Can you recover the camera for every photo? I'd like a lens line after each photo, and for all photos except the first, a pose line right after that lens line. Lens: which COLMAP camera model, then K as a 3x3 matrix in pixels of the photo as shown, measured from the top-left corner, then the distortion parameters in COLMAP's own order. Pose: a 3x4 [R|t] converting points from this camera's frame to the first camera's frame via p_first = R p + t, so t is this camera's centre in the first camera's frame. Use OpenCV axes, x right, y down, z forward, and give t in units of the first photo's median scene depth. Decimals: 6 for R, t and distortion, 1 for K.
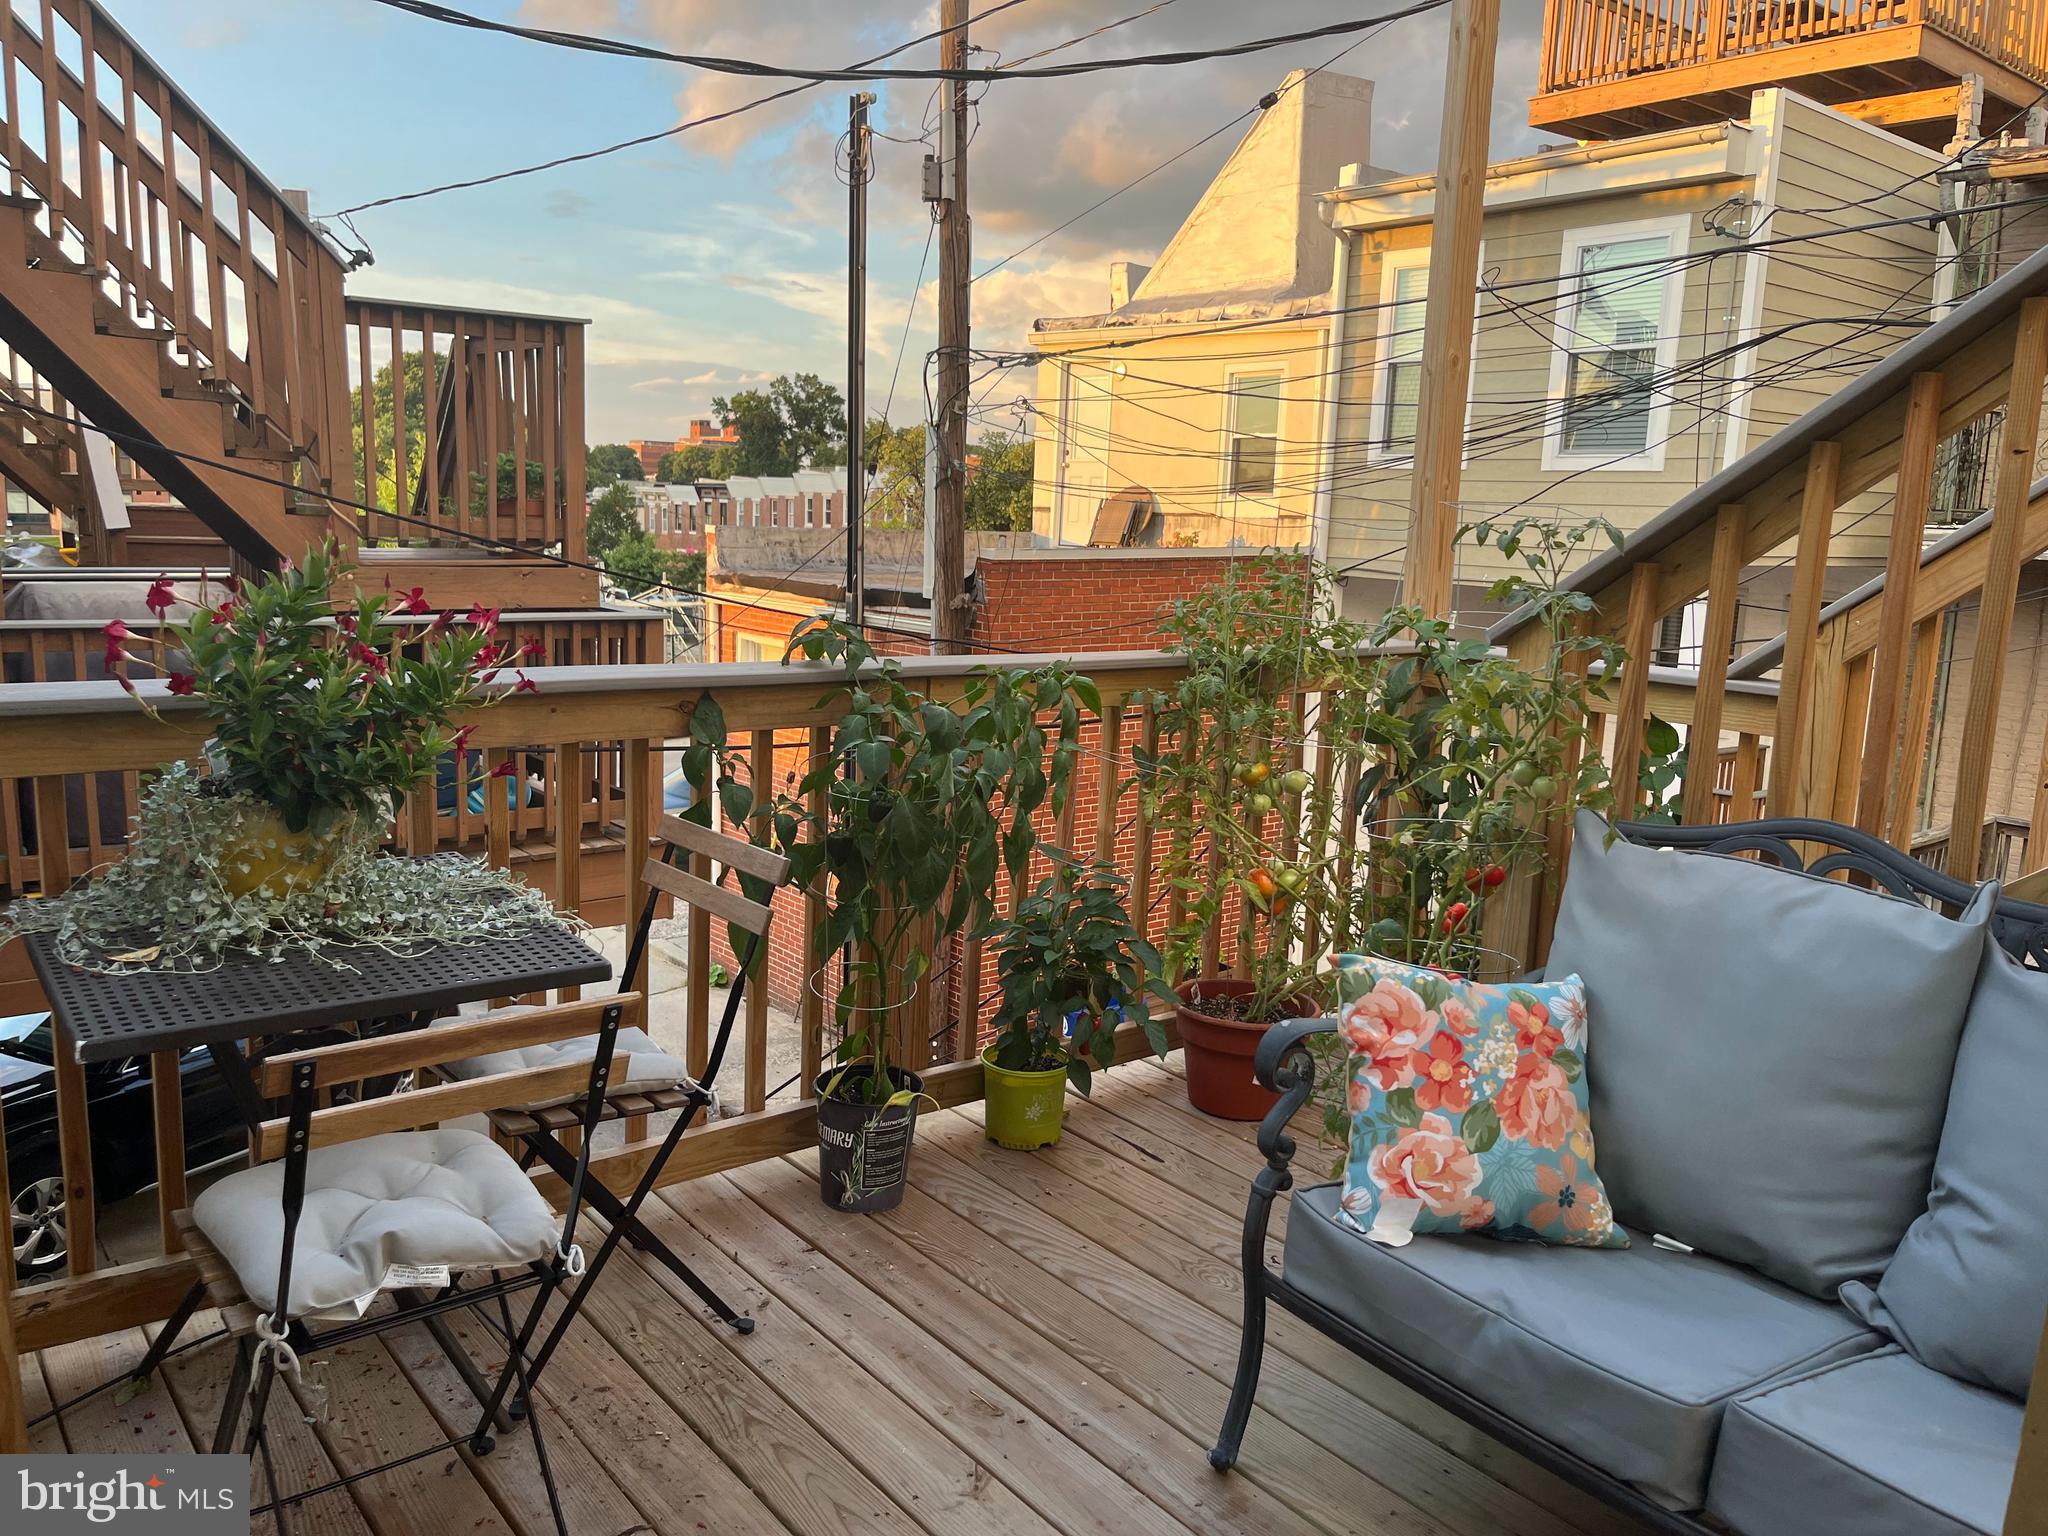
lens RADIAL K [[1544.7, 0, 1017.9], [0, 1544.7, 773.4], [0, 0, 1]] dist [0.025247, -0.017049]
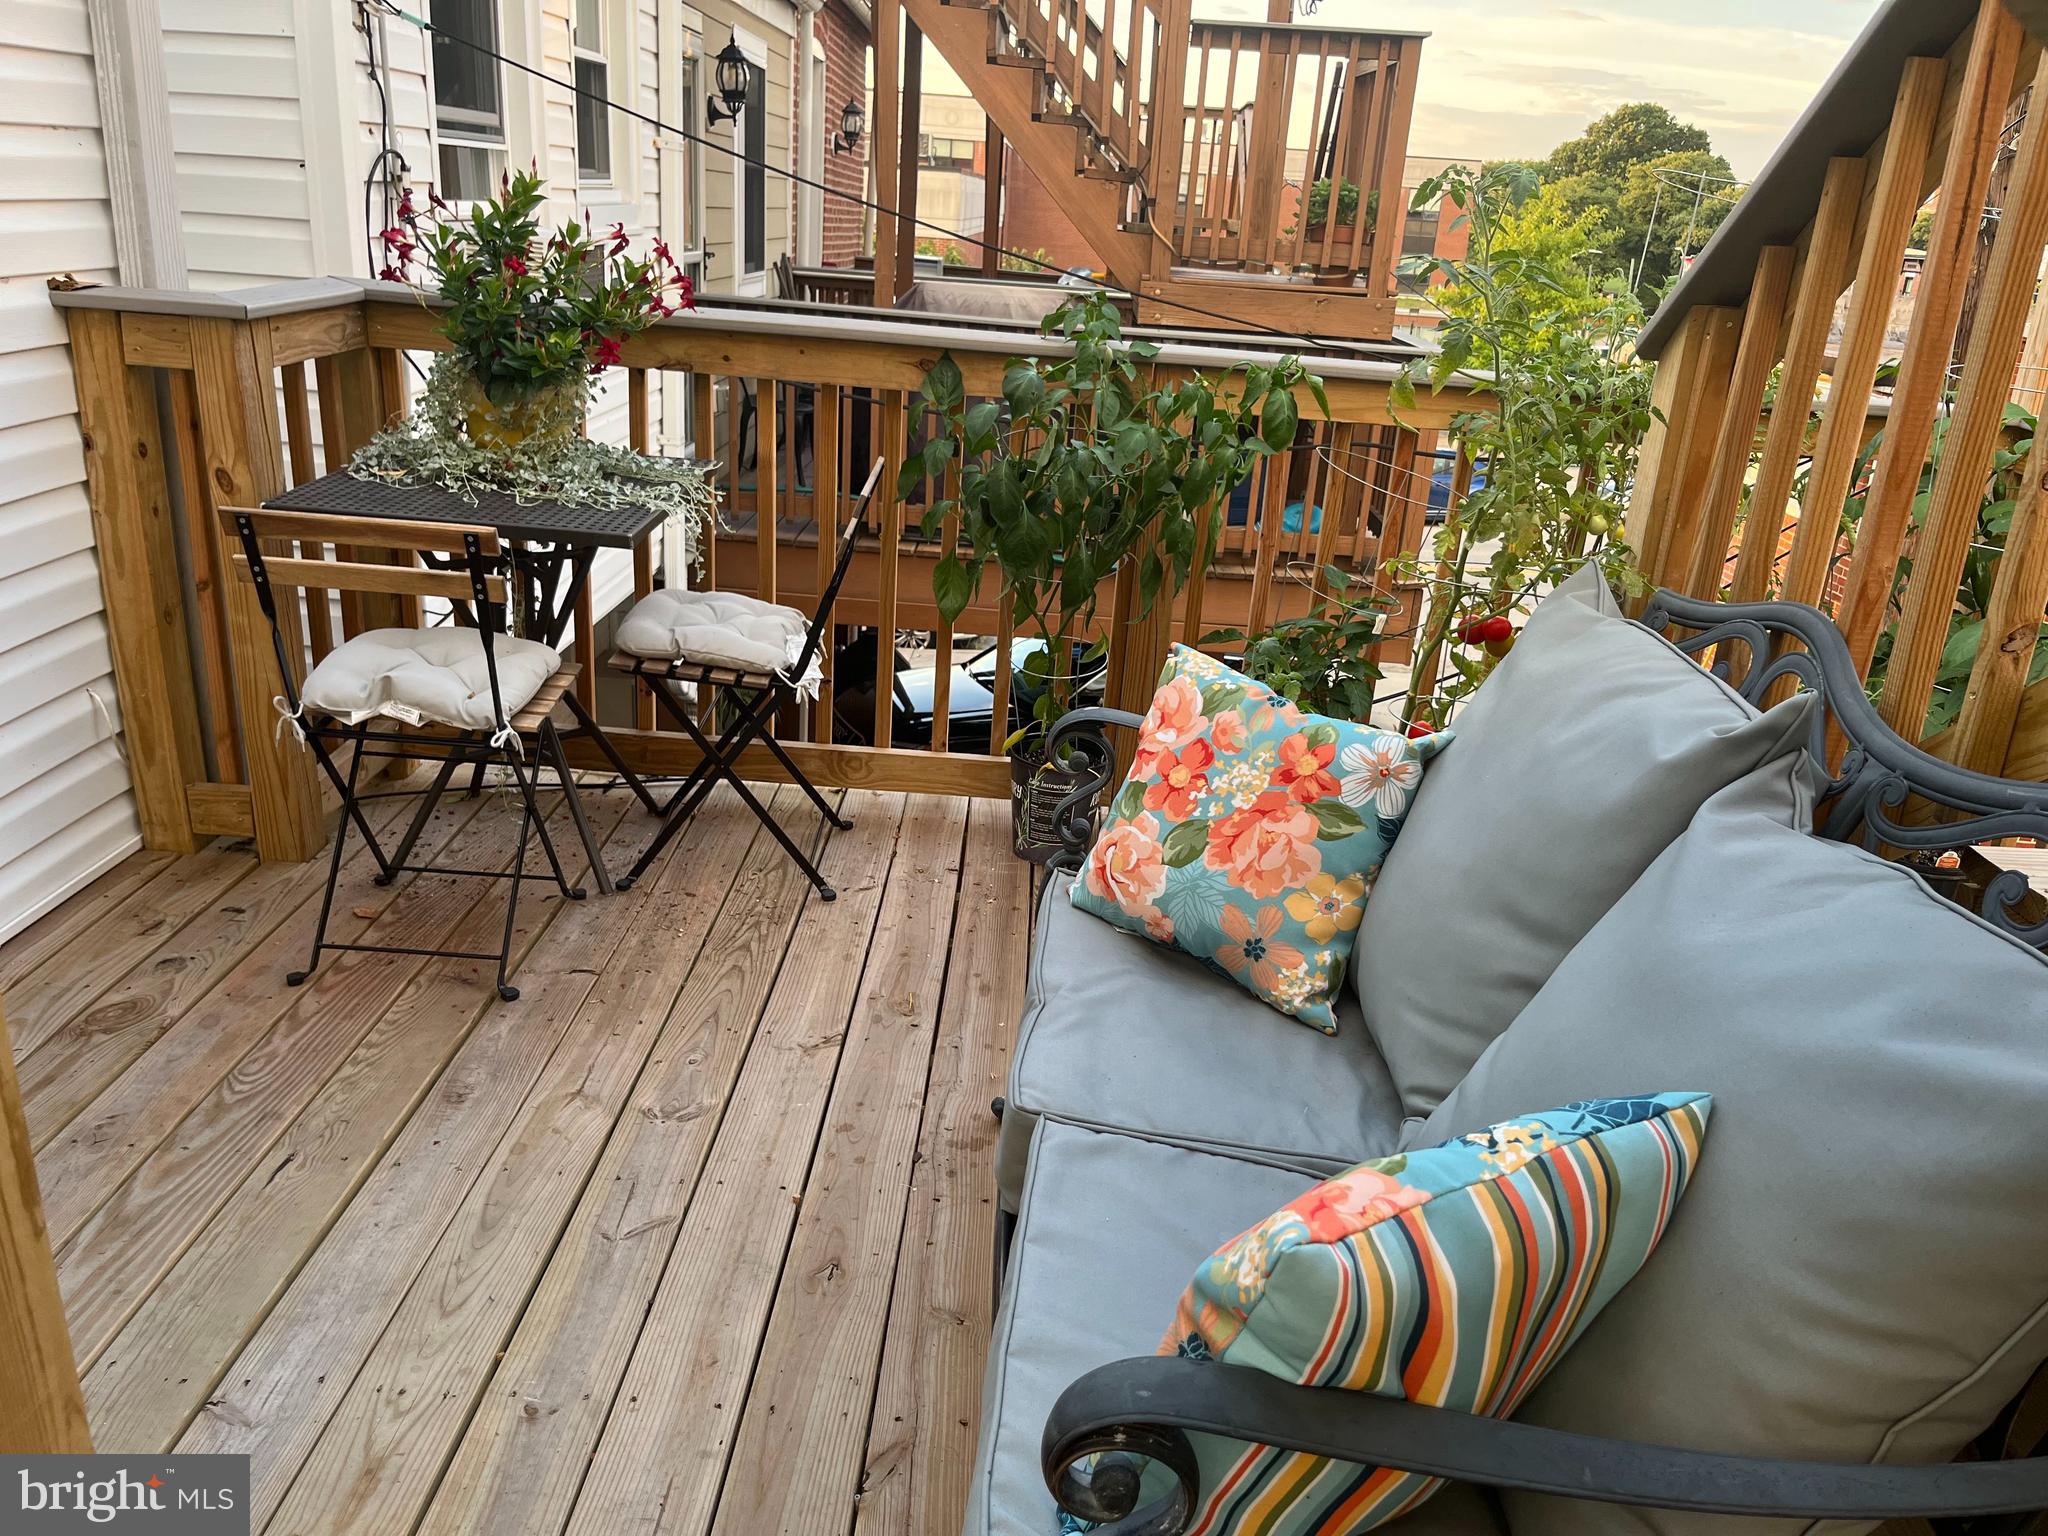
lens RADIAL K [[1544.7, 0, 1022.0], [0, 1544.7, 766.4], [0, 0, 1]] dist [0.025247, -0.017049]
pose [[0.768397, 0.234470, -0.595475, 0.612552], [-0.150166, 0.970547, 0.188384, 0.018313], [0.622107, -0.055334, 0.780975, 0.181836]]
